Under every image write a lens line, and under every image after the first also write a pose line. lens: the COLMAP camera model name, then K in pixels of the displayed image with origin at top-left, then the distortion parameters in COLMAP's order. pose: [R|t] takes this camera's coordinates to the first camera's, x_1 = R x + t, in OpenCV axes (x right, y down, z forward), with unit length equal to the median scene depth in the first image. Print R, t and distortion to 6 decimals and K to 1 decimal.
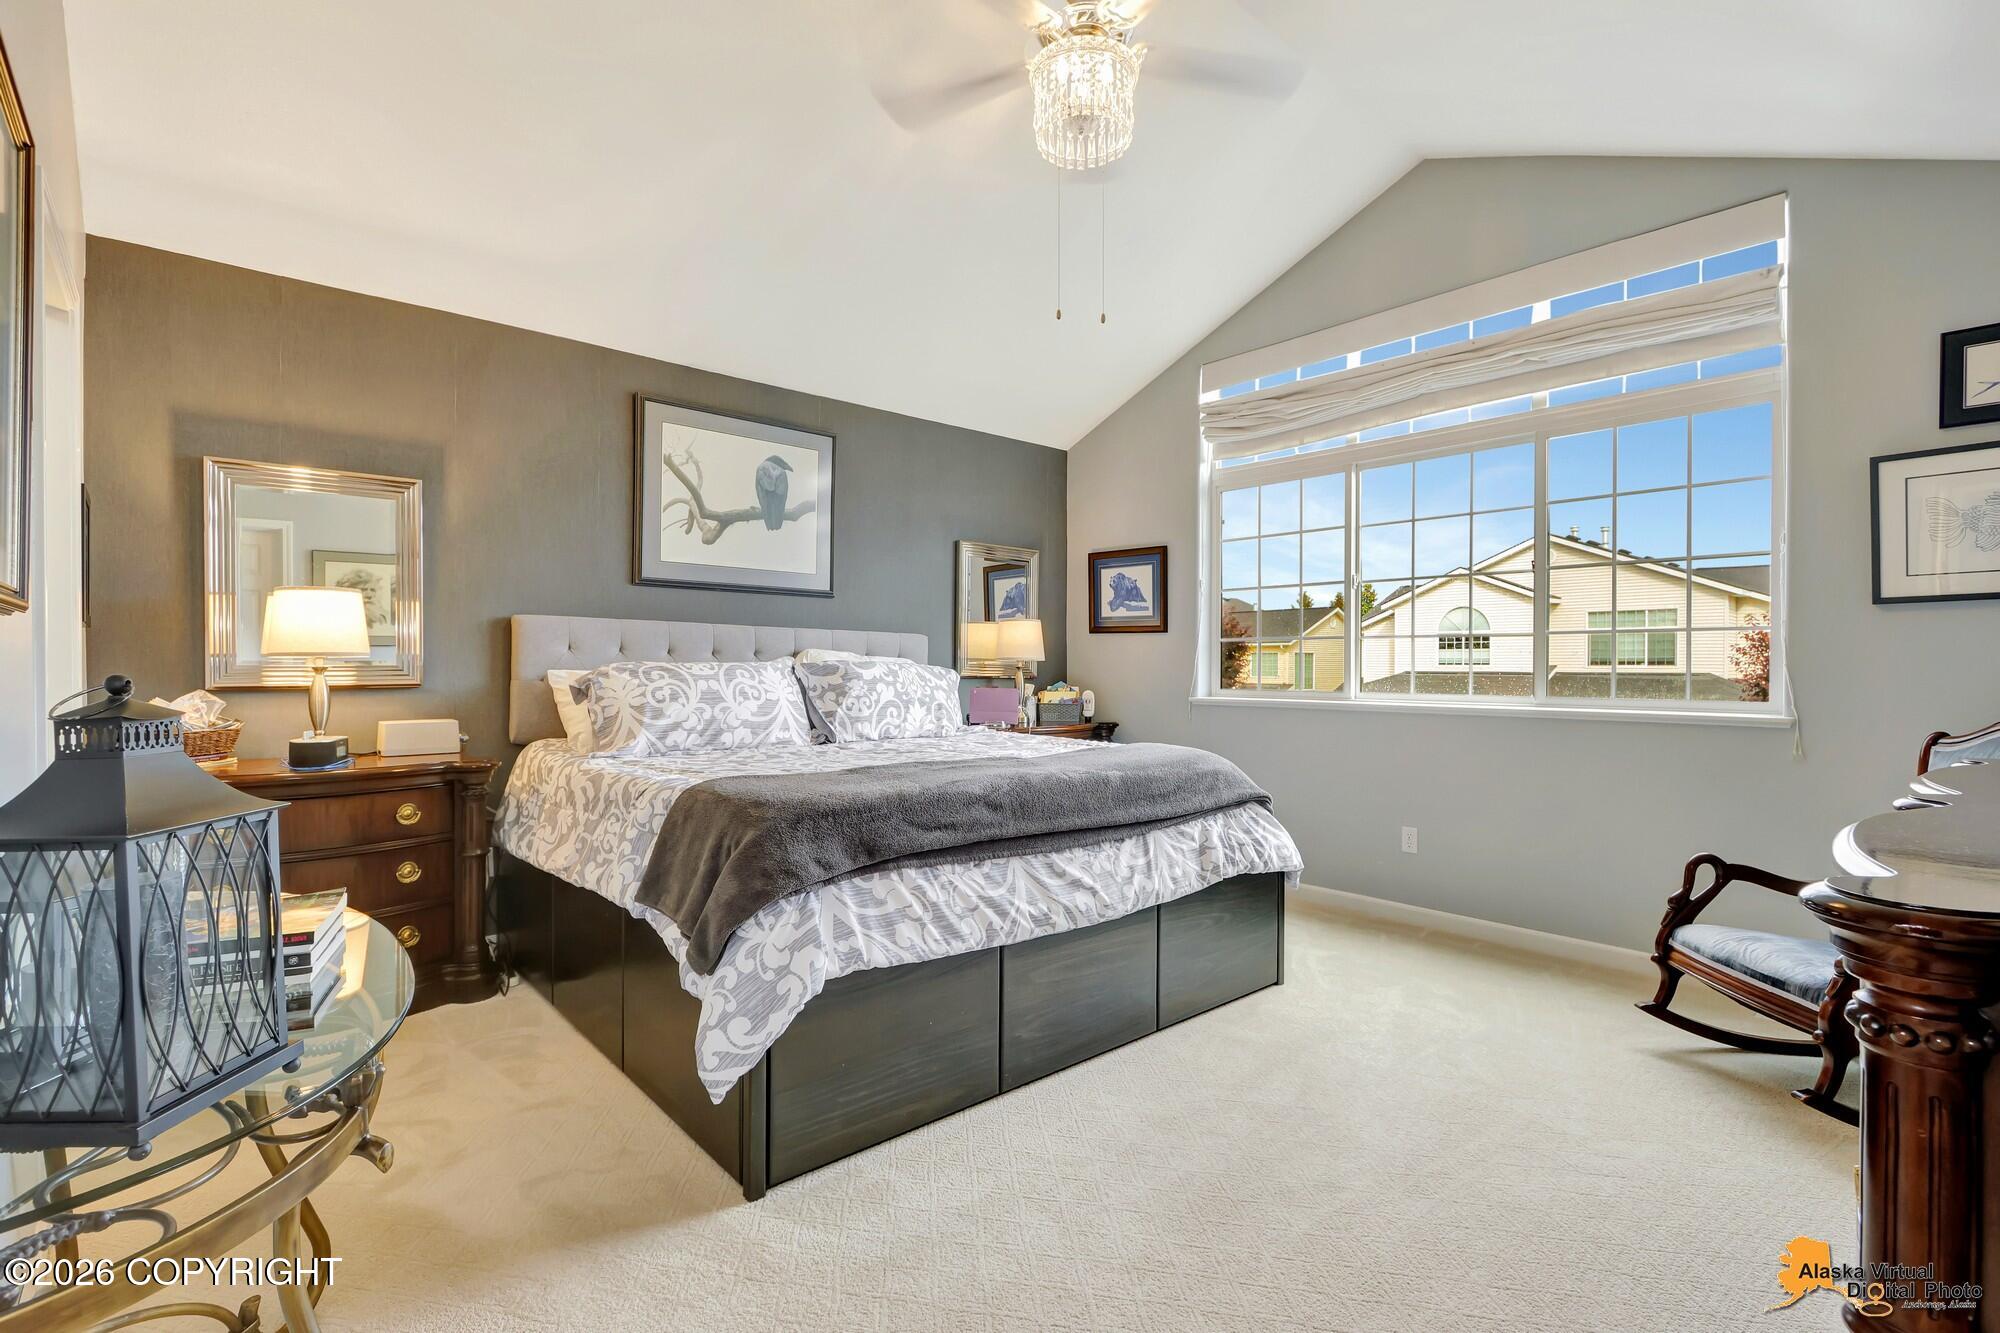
lens RADIAL K [[936.5, 0, 954.0], [0, 936.5, 694.1], [0, 0, 1]] dist [0.007008, -0.003731]
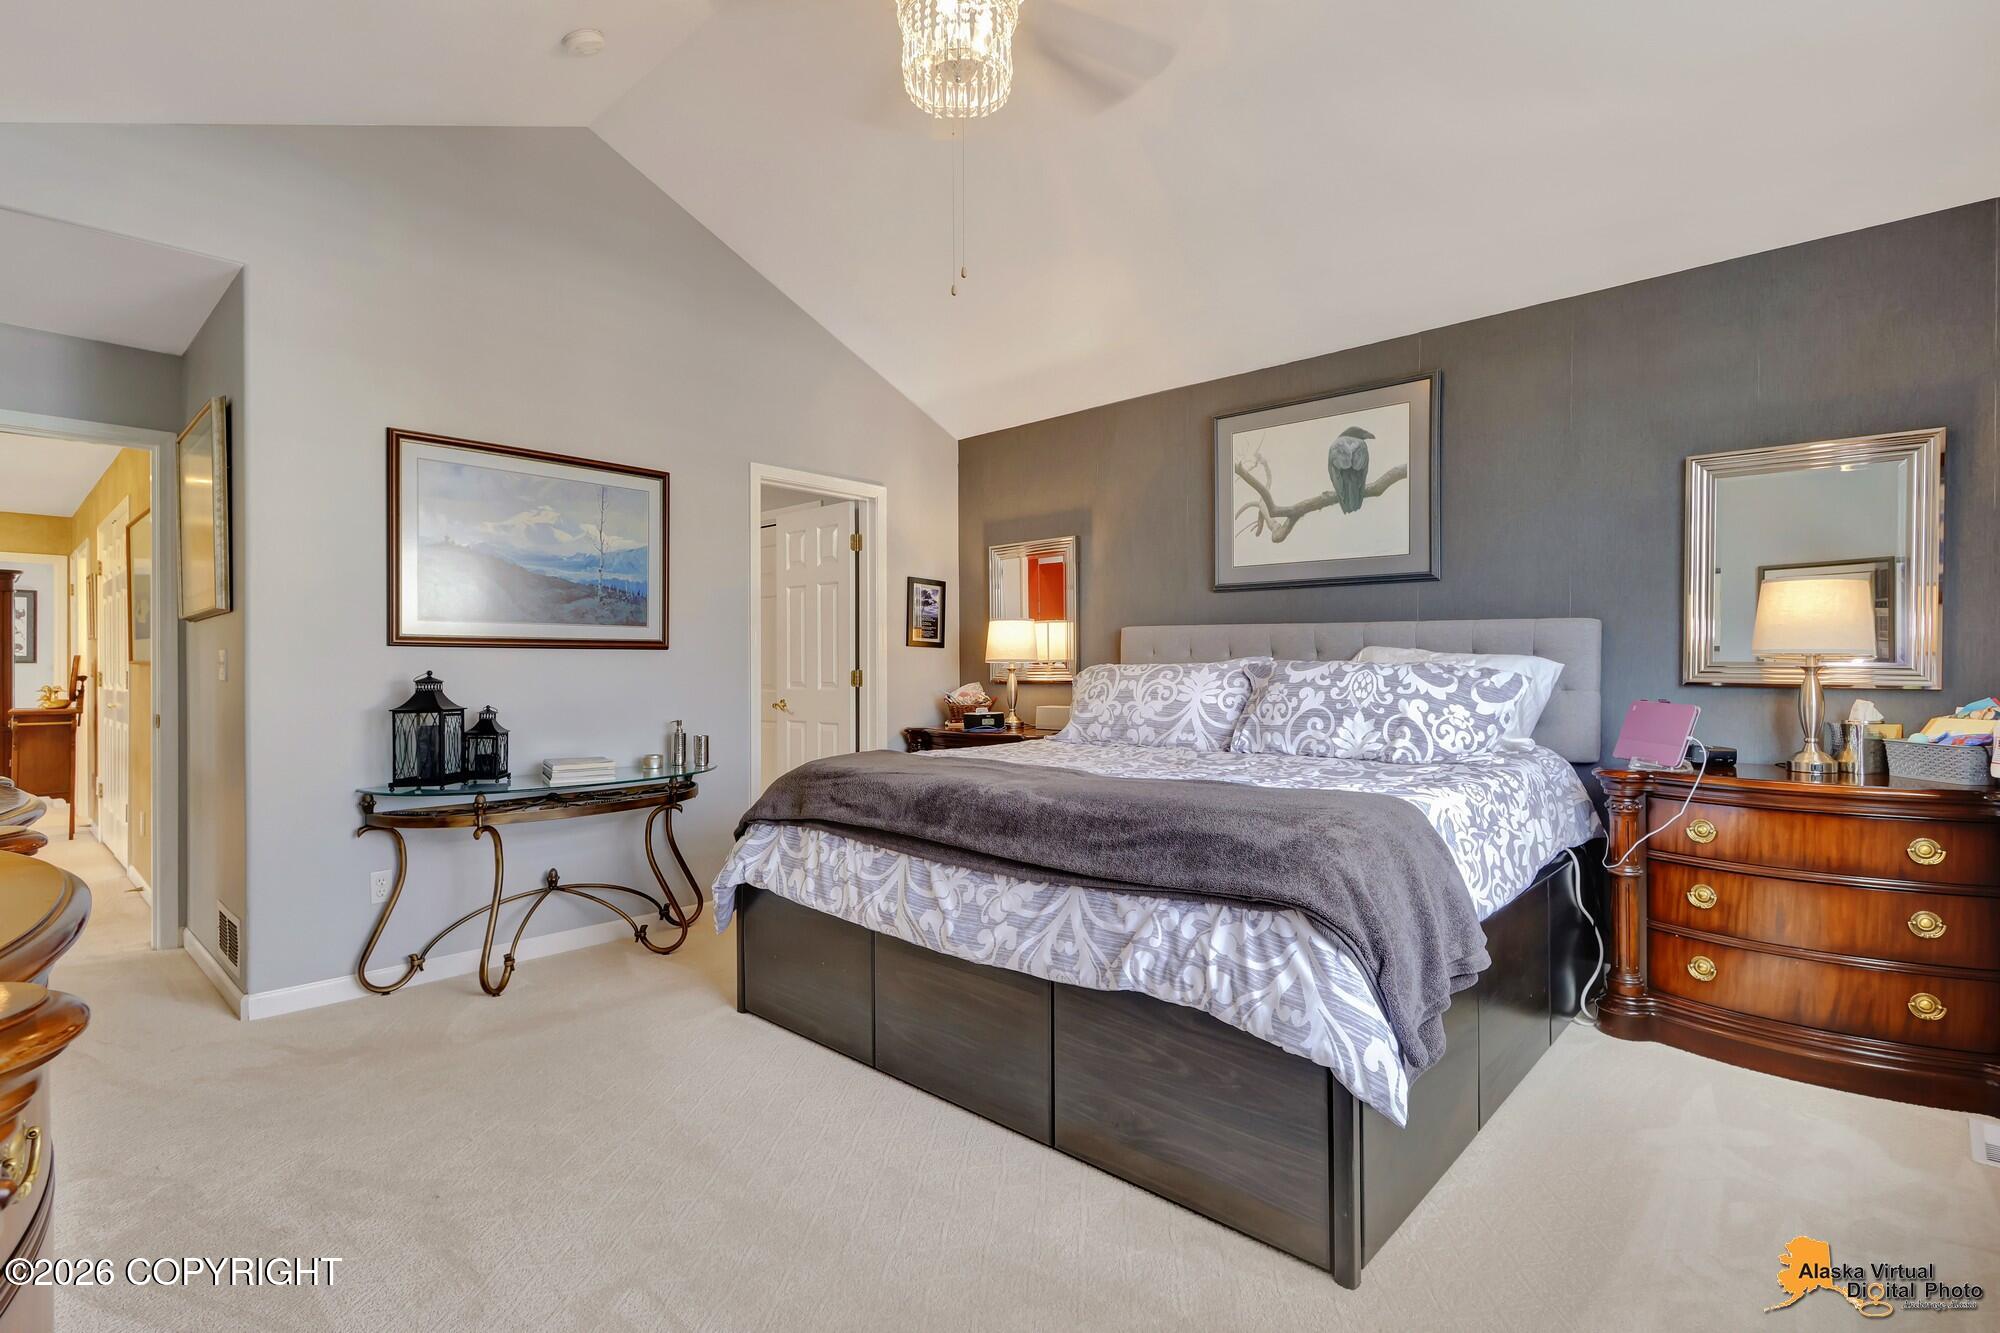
lens RADIAL K [[936.5, 0, 1002.0], [0, 936.5, 675.8], [0, 0, 1]] dist [0.007008, -0.003731]
pose [[0.126637, 0.008933, -0.991909, 0.709371], [-0.025678, 0.999654, 0.005724, -0.019773], [0.991617, 0.024745, 0.126822, 0.627471]]
